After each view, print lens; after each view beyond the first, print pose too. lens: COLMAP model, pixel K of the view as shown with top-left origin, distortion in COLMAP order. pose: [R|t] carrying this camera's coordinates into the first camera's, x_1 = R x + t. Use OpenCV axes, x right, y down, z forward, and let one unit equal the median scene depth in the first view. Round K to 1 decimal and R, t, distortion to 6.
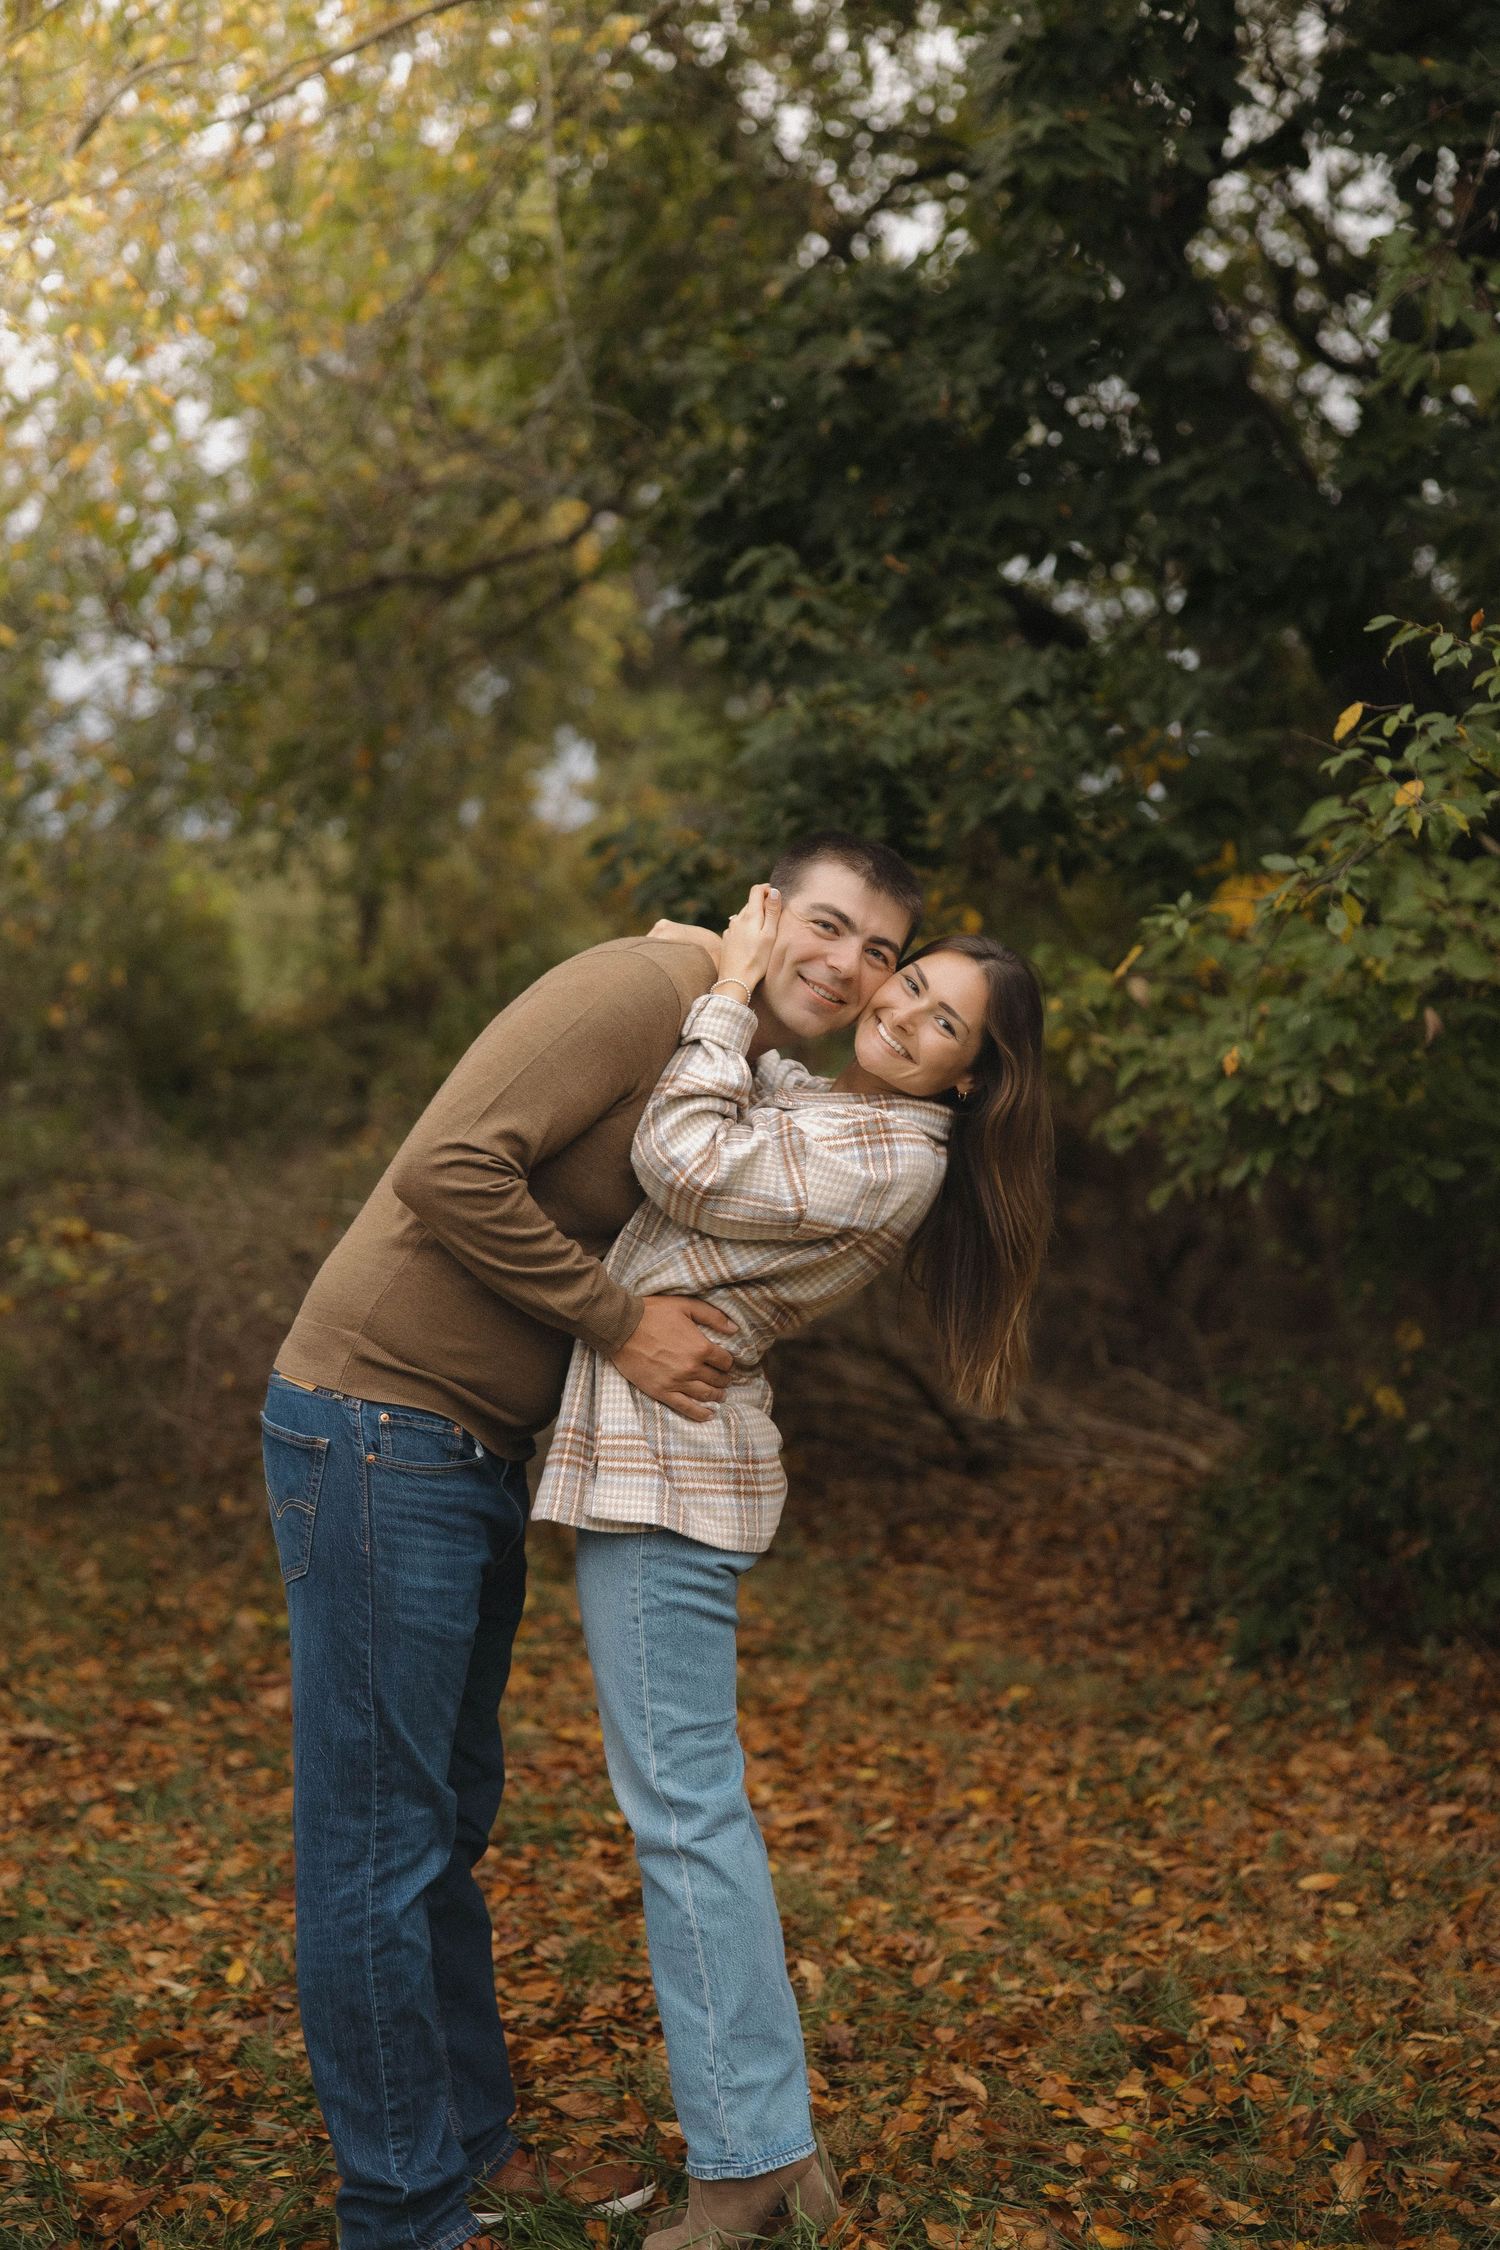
lens RADIAL K [[3539.9, 0, 734.4], [0, 3539.9, 1078.9], [0, 0, 1]] dist [0.057259, 0.000000]
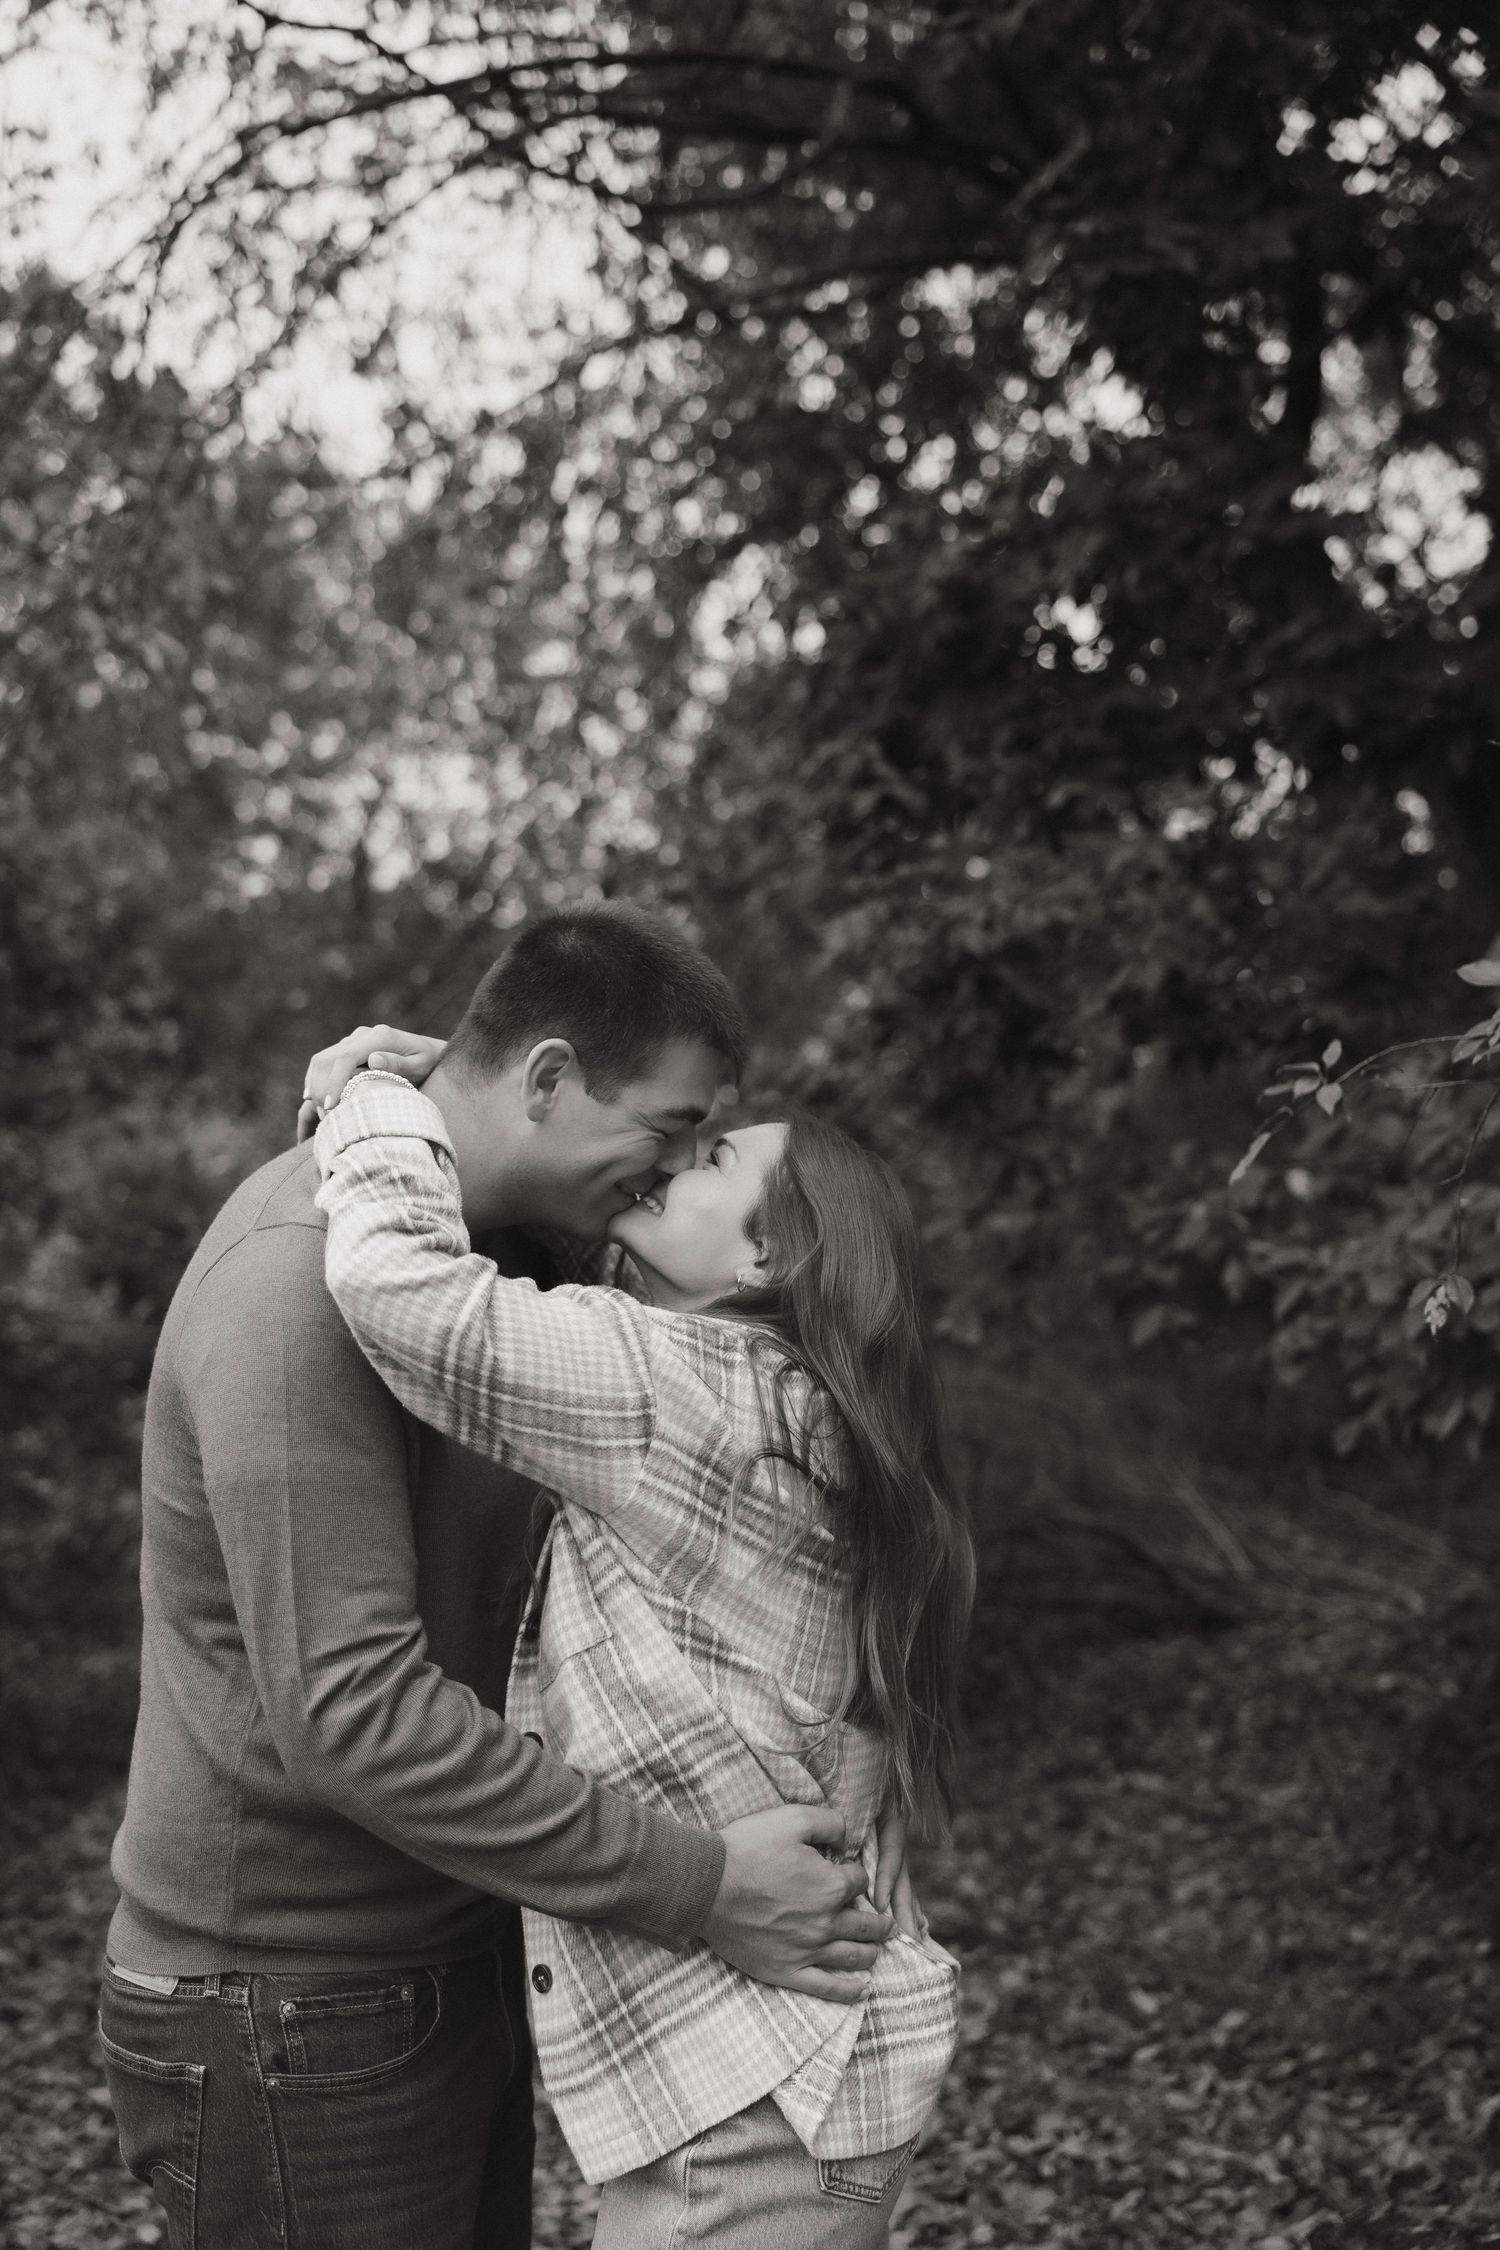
lens RADIAL K [[2286.8, 0, 724.3], [0, 2286.8, 1116.9], [0, 0, 1]] dist [0.023494, 0.000000]
pose [[0.986088, -0.087386, -0.141402, 0.055781], [0.078368, 0.994593, -0.068146, -0.014356], [0.146593, 0.056116, 0.987604, 0.421545]]
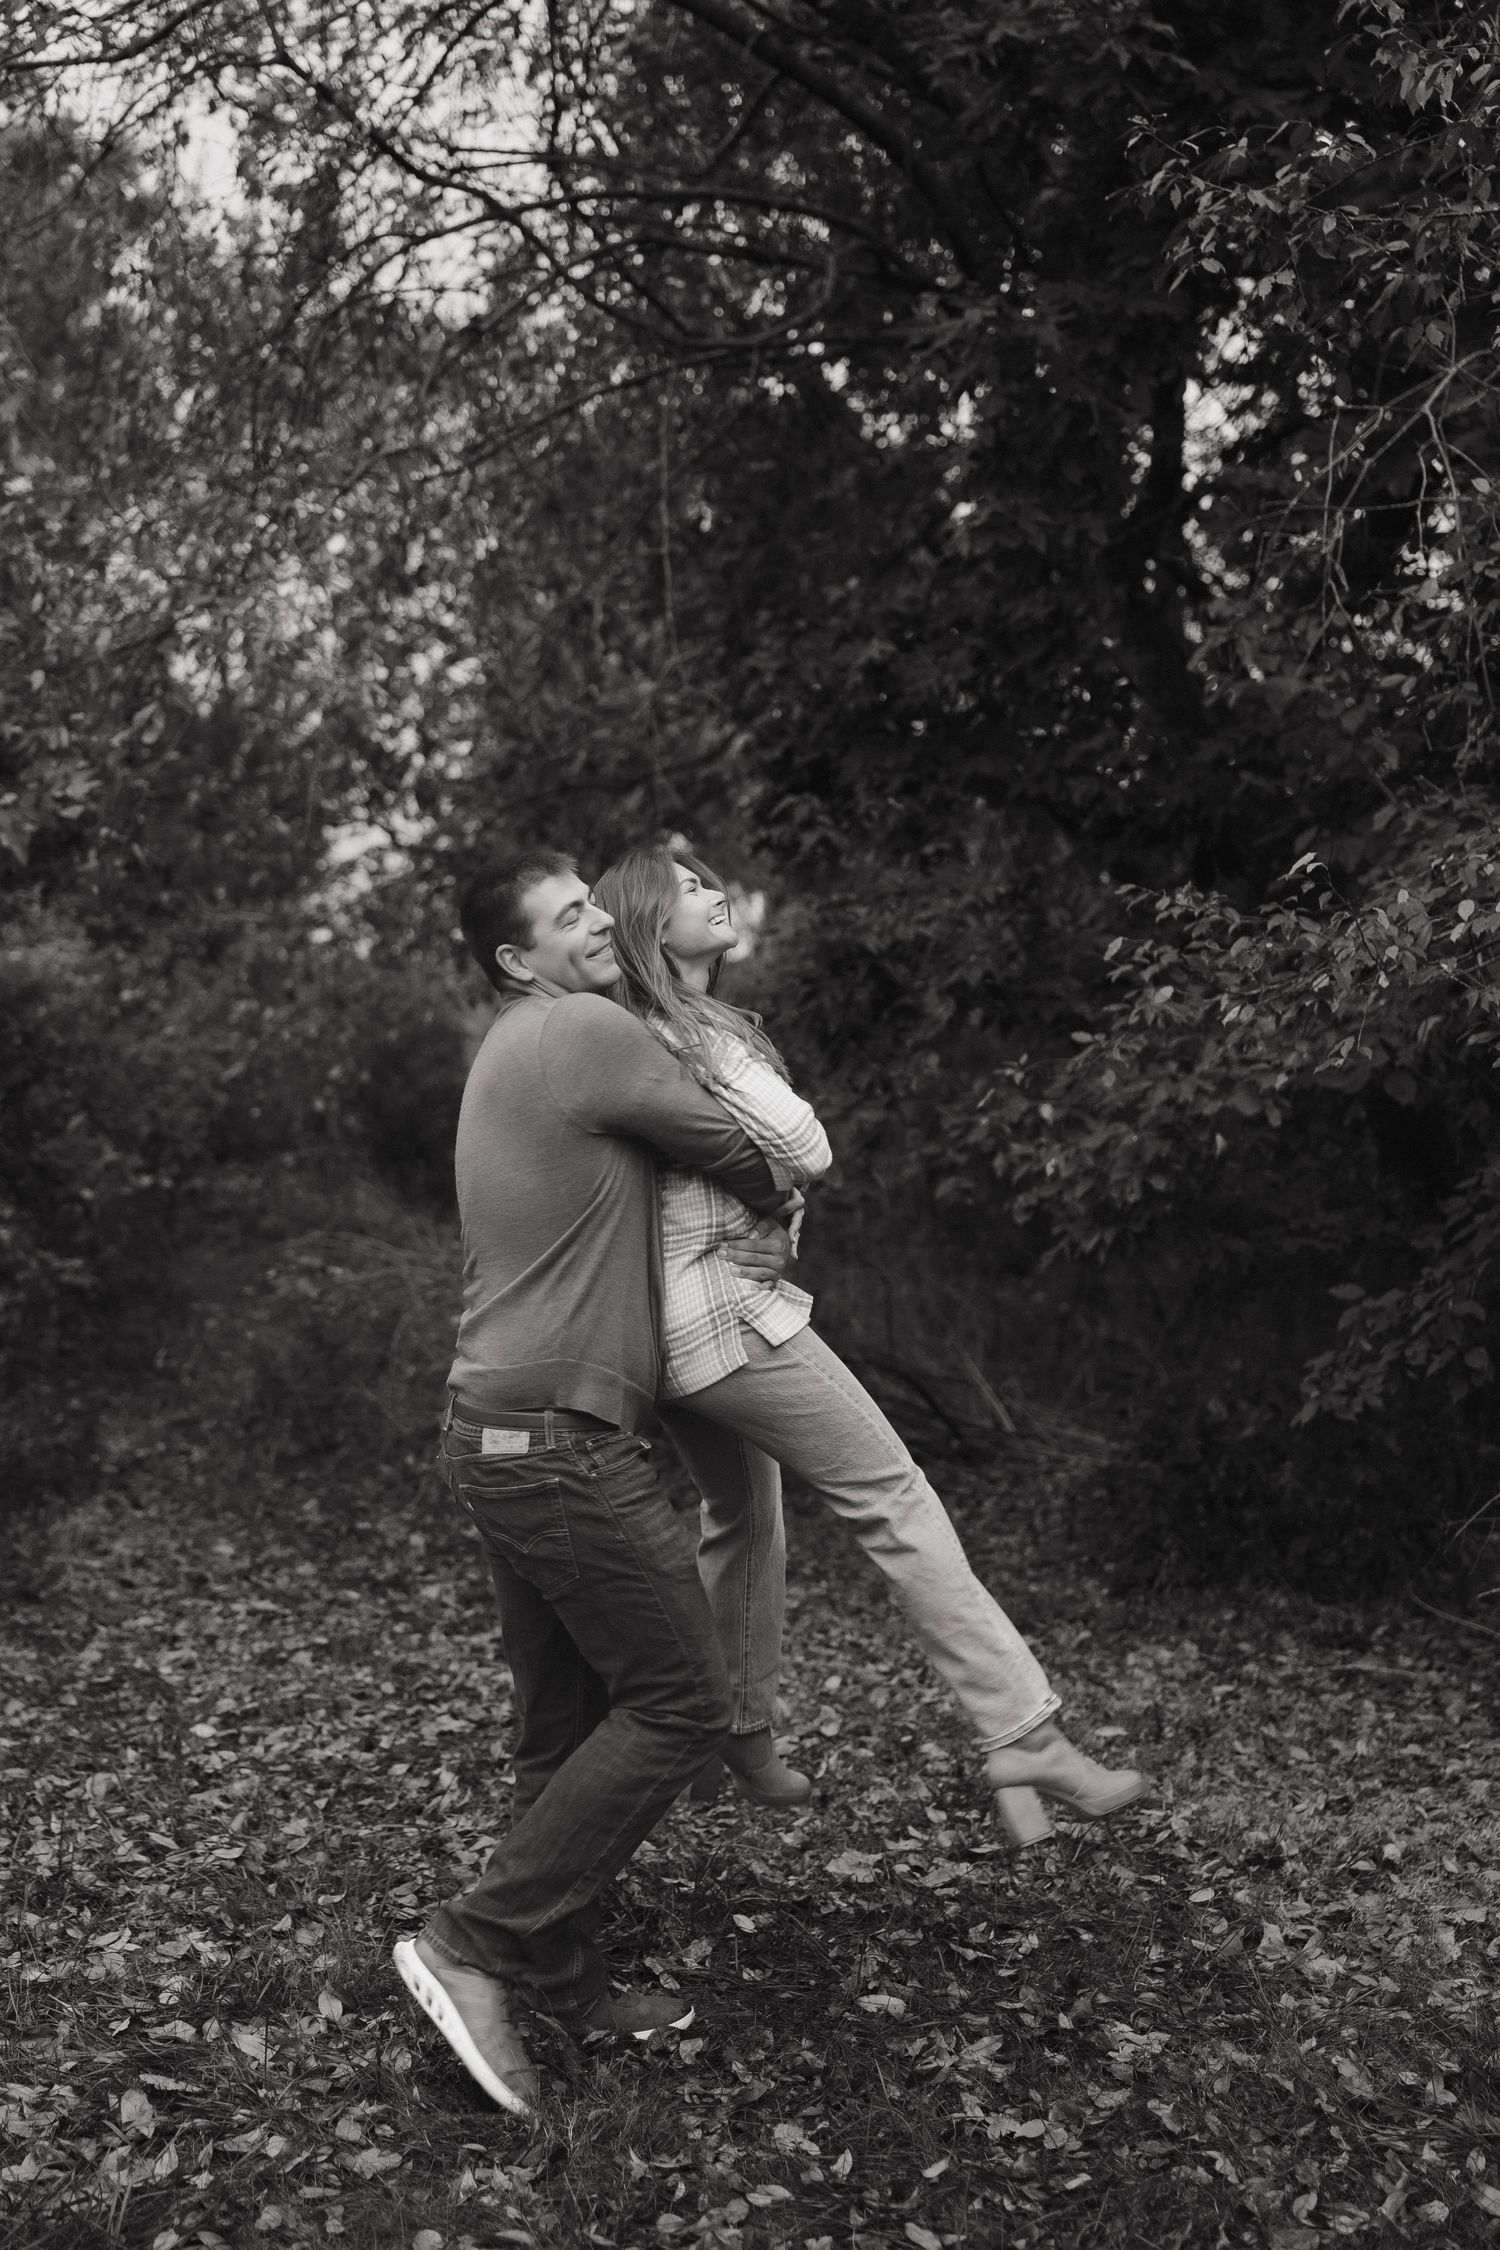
lens RADIAL K [[2887.8, 0, 697.3], [0, 2887.8, 1081.4], [0, 0, 1]] dist [0.000184, 0.000000]
pose [[0.997561, 0.026557, -0.064543, 0.048314], [-0.028379, 0.999220, -0.027467, -0.001834], [0.063763, 0.029231, 0.997537, -0.163170]]
